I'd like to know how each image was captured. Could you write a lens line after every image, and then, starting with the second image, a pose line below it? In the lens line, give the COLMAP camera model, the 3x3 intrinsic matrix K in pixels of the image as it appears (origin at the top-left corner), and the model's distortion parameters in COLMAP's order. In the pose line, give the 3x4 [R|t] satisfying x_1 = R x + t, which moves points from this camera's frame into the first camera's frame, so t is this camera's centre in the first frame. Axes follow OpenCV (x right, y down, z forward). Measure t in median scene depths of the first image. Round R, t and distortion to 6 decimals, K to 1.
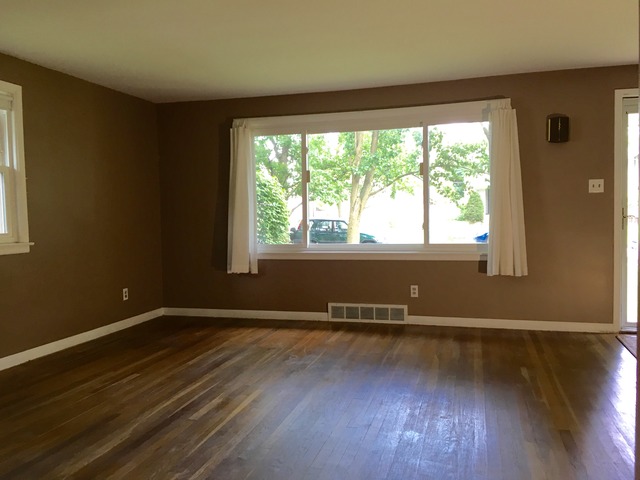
lens RADIAL K [[546.5, 0, 319.9], [0, 546.5, 236.7], [0, 0, 1]] dist [0.081315, -0.091875]
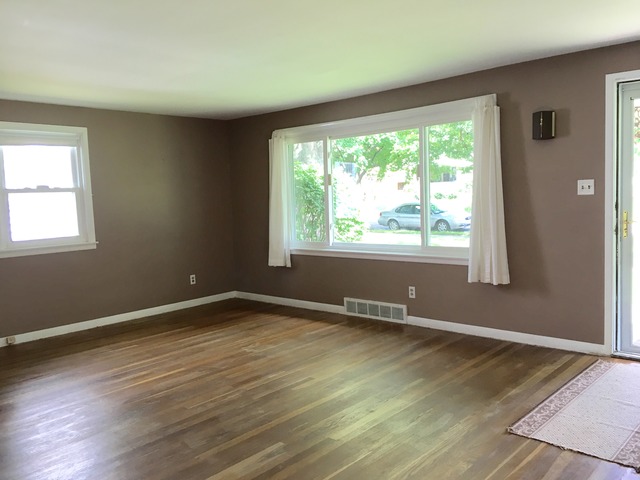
lens RADIAL K [[546.5, 0, 320.2], [0, 546.5, 235.1], [0, 0, 1]] dist [0.081315, -0.091875]
pose [[0.893753, 0.016539, -0.448255, 0.471705], [0.003596, 0.999024, 0.044030, -0.051071], [0.448545, -0.040964, 0.892821, 0.023837]]
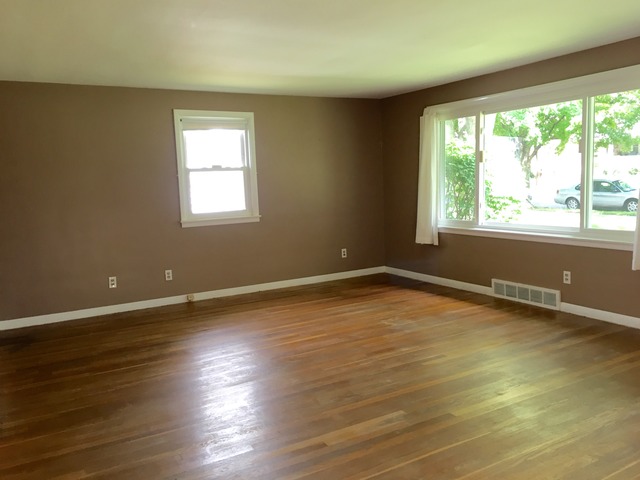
lens RADIAL K [[546.5, 0, 318.4], [0, 546.5, 235.8], [0, 0, 1]] dist [0.081315, -0.091875]
pose [[0.715758, 0.064904, -0.695326, 0.522297], [-0.003987, 0.996035, 0.088869, -0.054585], [0.698337, -0.060837, 0.713179, 0.026713]]
